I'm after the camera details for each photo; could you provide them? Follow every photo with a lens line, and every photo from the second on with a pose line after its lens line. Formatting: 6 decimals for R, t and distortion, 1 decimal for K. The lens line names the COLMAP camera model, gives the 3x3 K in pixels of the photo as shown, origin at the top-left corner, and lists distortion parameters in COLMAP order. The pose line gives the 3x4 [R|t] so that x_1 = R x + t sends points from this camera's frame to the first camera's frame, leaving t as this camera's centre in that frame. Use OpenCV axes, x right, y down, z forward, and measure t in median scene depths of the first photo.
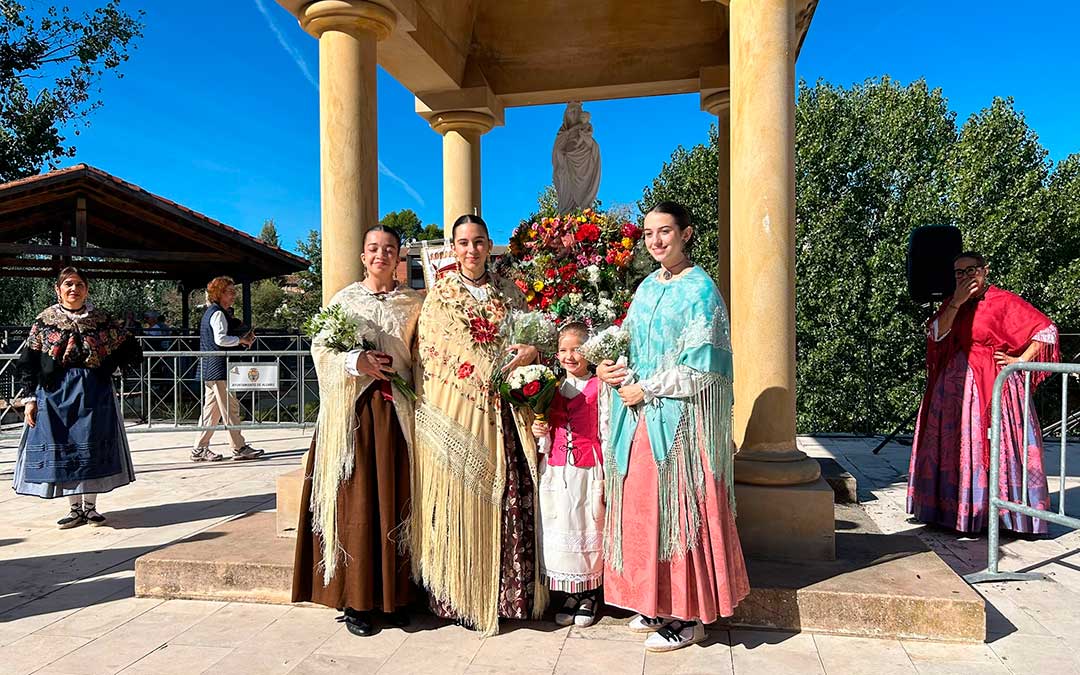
lens RADIAL K [[822.4, 0, 529.3], [0, 822.4, 340.8], [0, 0, 1]] dist [0.047182, -0.056473]
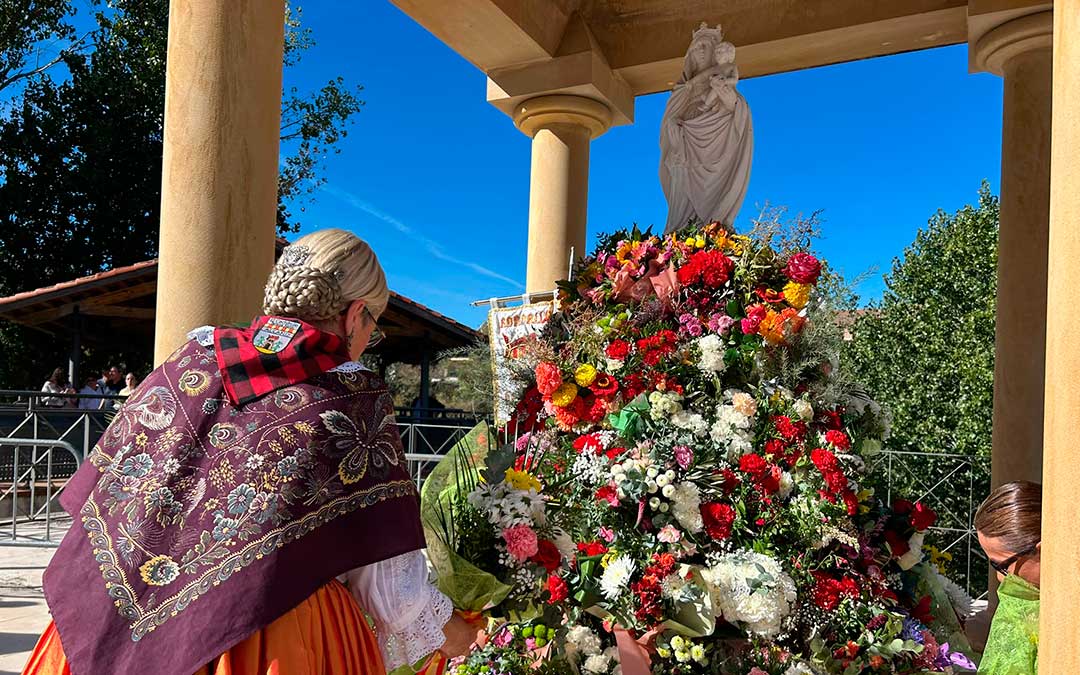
lens RADIAL K [[822.4, 0, 546.1], [0, 822.4, 398.7], [0, 0, 1]] dist [0.047182, -0.056473]
pose [[0.965766, 0.037868, -0.256636, 0.085186], [-0.044973, 0.998749, -0.021868, -0.030877], [0.255487, 0.032661, 0.966261, 0.396370]]
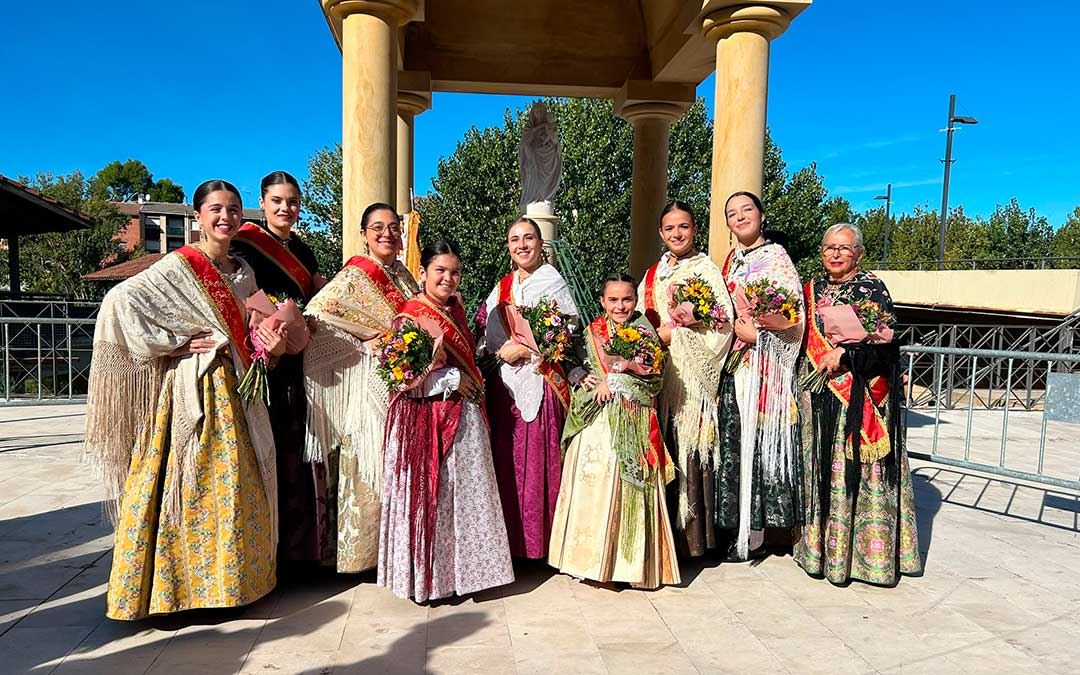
lens RADIAL K [[822.4, 0, 544.5], [0, 822.4, 380.3], [0, 0, 1]] dist [0.047182, -0.056473]
pose [[0.949149, 0.003254, 0.314811, -0.241175], [-0.027454, 0.996993, 0.072468, -0.000185], [-0.313628, -0.077426, 0.946384, -0.059916]]
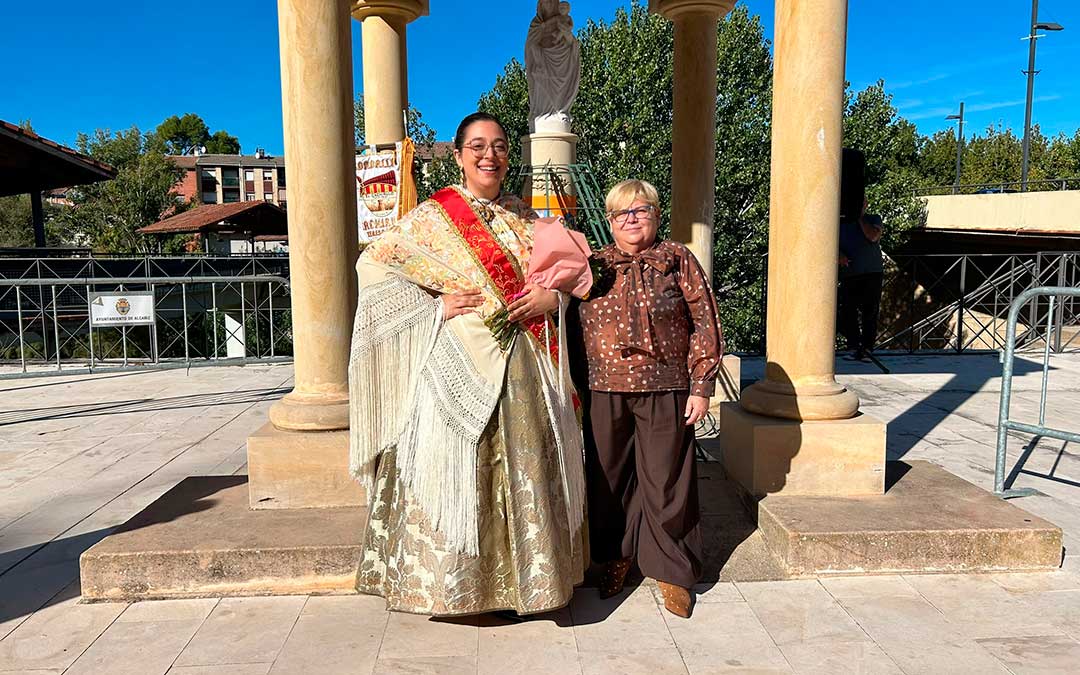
lens RADIAL K [[822.4, 0, 540.3], [0, 822.4, 342.2], [0, 0, 1]] dist [0.047182, -0.056473]
pose [[0.969345, -0.027207, 0.244191, -0.151171], [0.002651, 0.994951, 0.100331, -0.006127], [-0.245688, -0.096608, 0.964523, 0.105840]]
